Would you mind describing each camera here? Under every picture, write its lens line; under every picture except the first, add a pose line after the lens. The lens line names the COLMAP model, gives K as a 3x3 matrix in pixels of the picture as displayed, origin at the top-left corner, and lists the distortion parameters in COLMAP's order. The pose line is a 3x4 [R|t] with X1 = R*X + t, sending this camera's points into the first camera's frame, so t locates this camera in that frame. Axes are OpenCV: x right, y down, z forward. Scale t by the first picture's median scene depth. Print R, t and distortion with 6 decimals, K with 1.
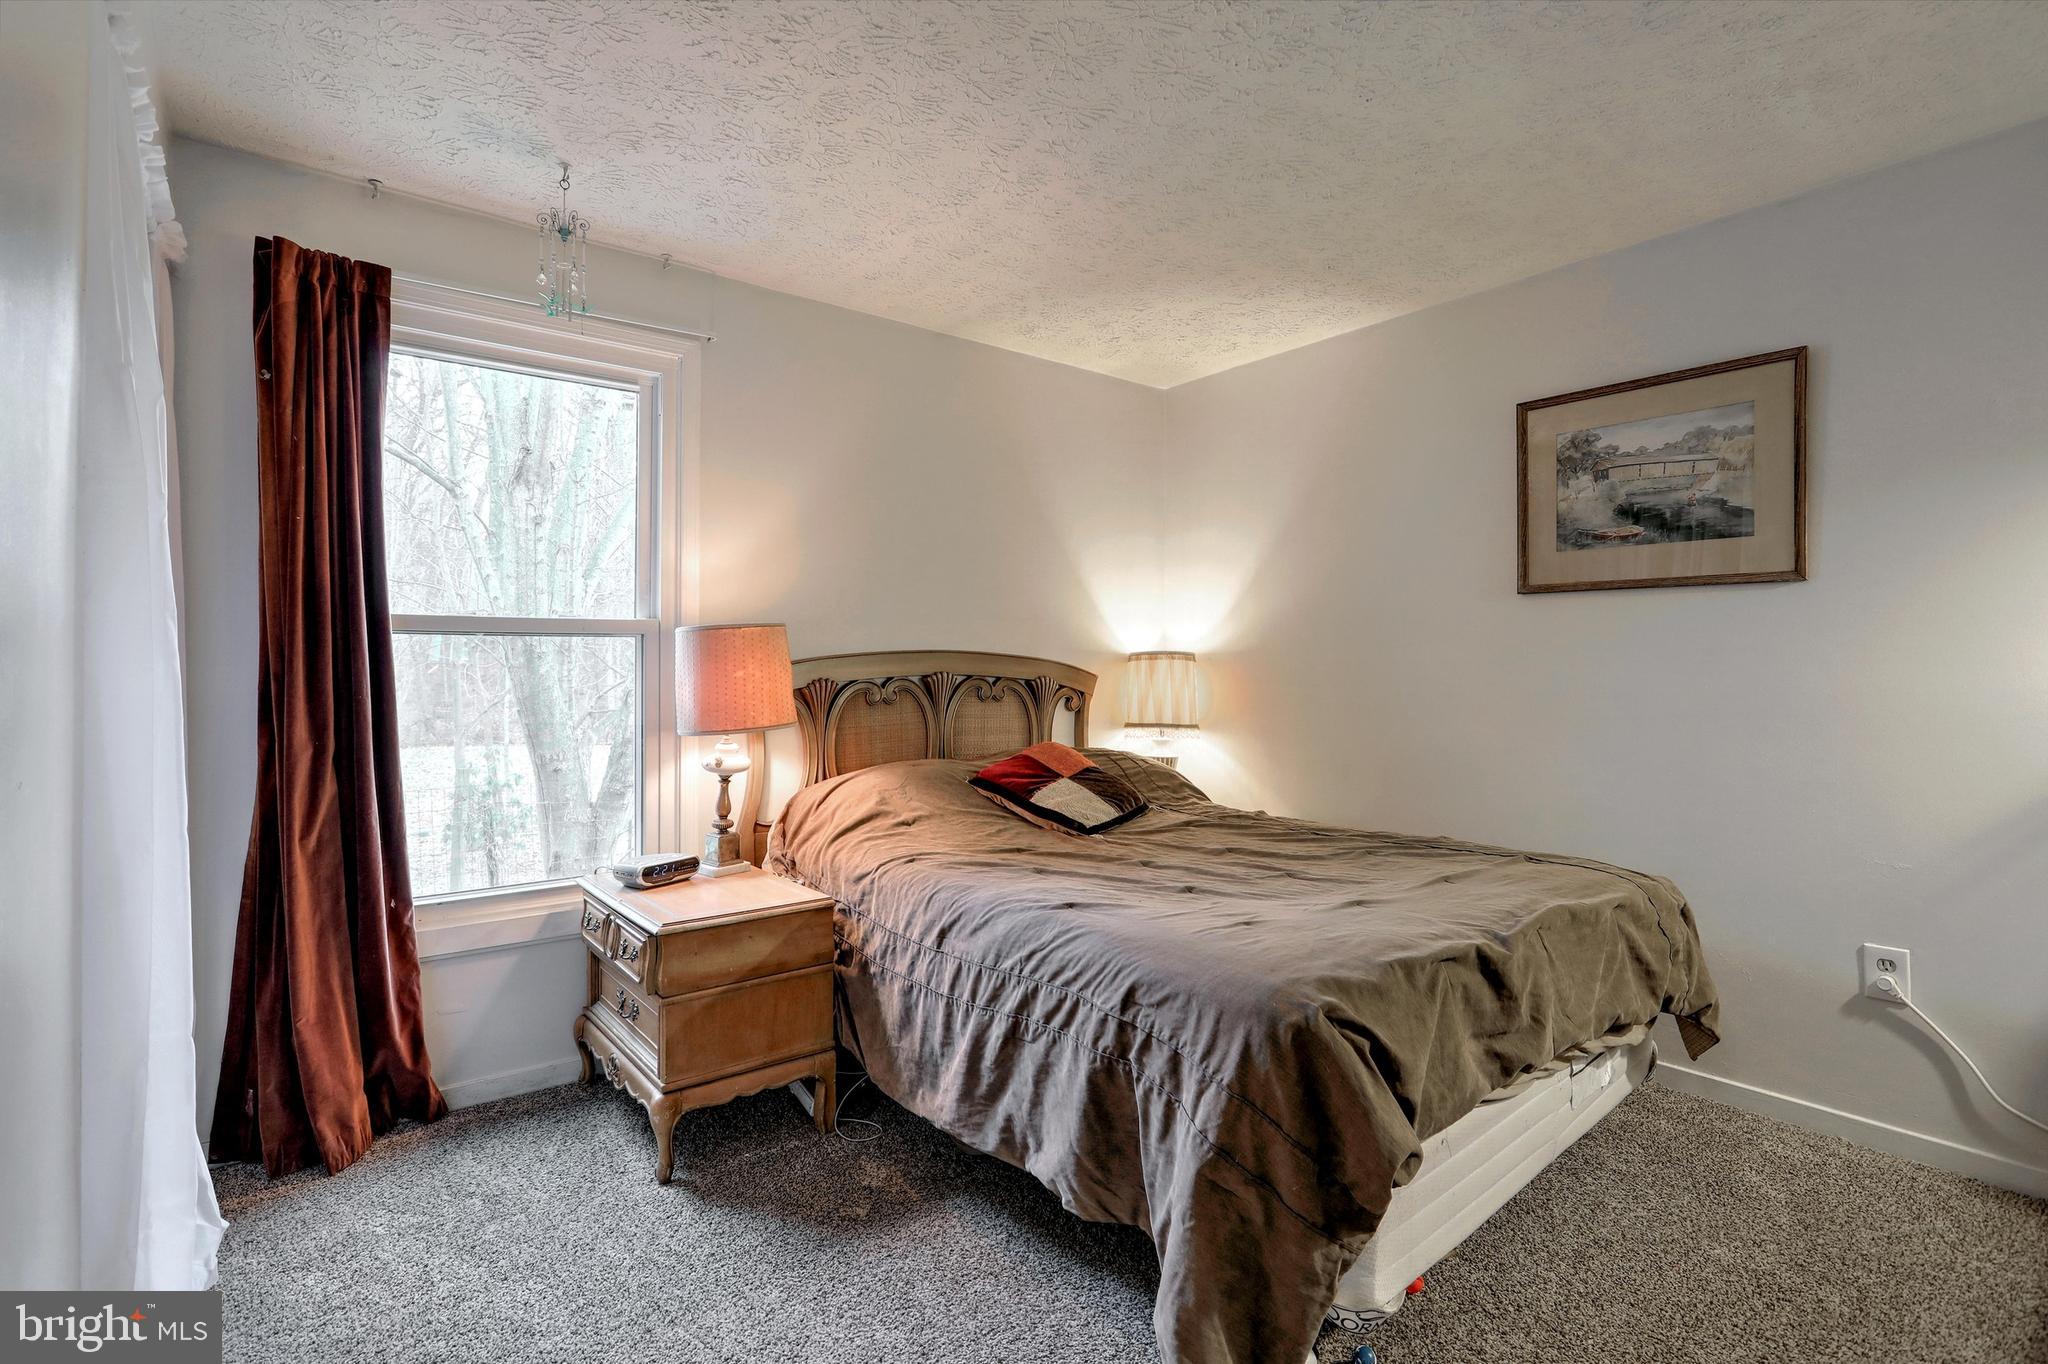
lens RADIAL K [[982.3, 0, 1024.0], [0, 982.3, 682.0], [0, 0, 1]] dist [-0.002488, -0.000238]
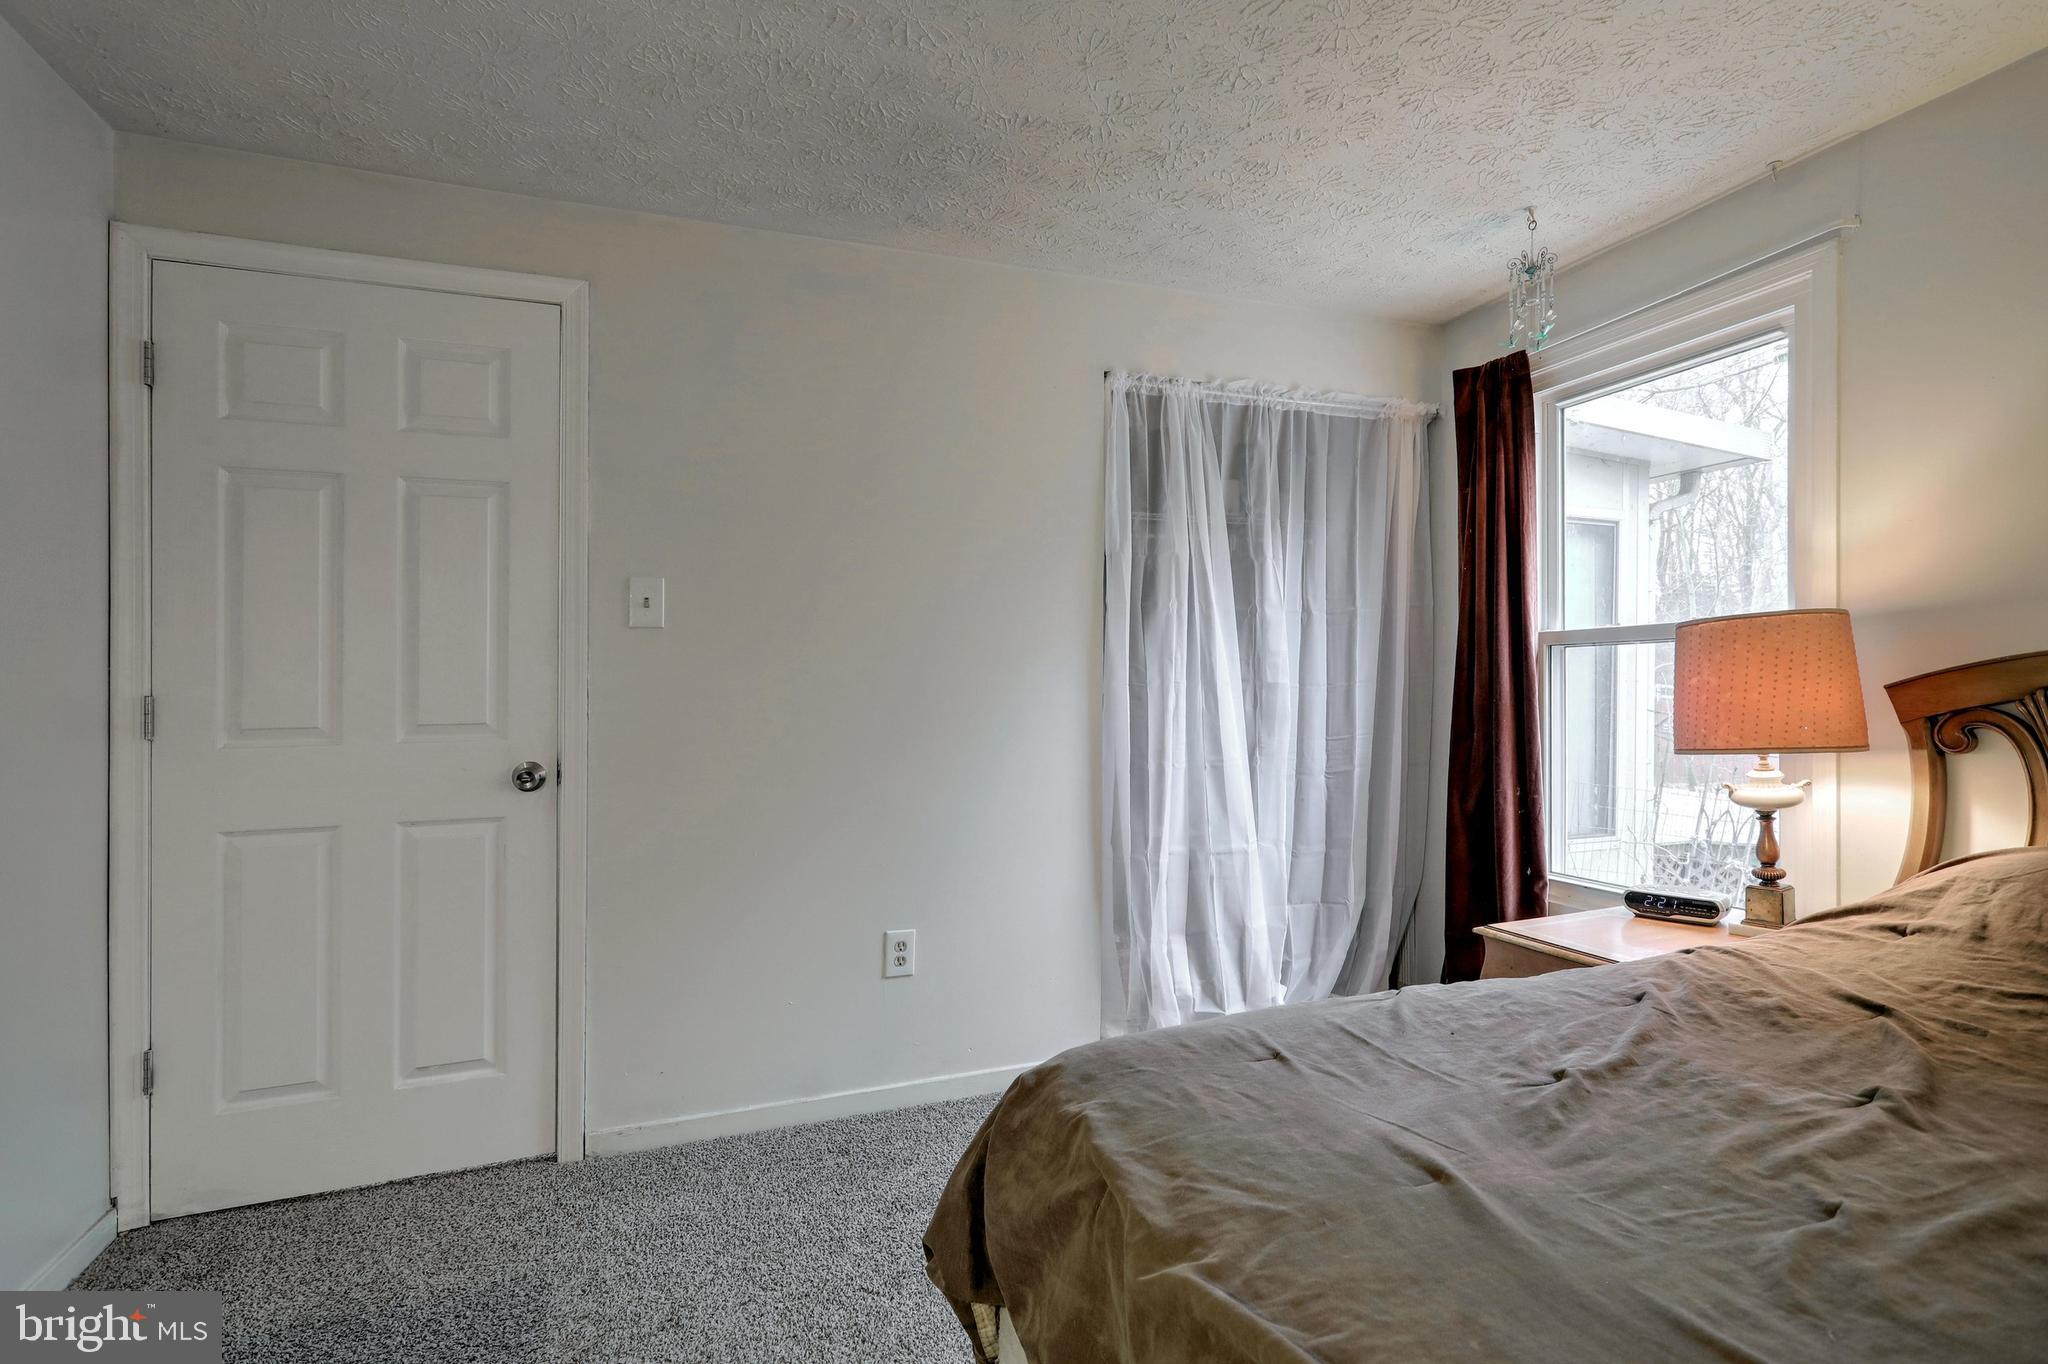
lens RADIAL K [[982.3, 0, 1024.0], [0, 982.3, 682.0], [0, 0, 1]] dist [-0.002488, -0.000238]
pose [[-0.313027, -0.001244, -0.949743, 0.630102], [0.002409, 0.999995, -0.002104, -0.006705], [0.949741, -0.002946, -0.313022, 0.699375]]
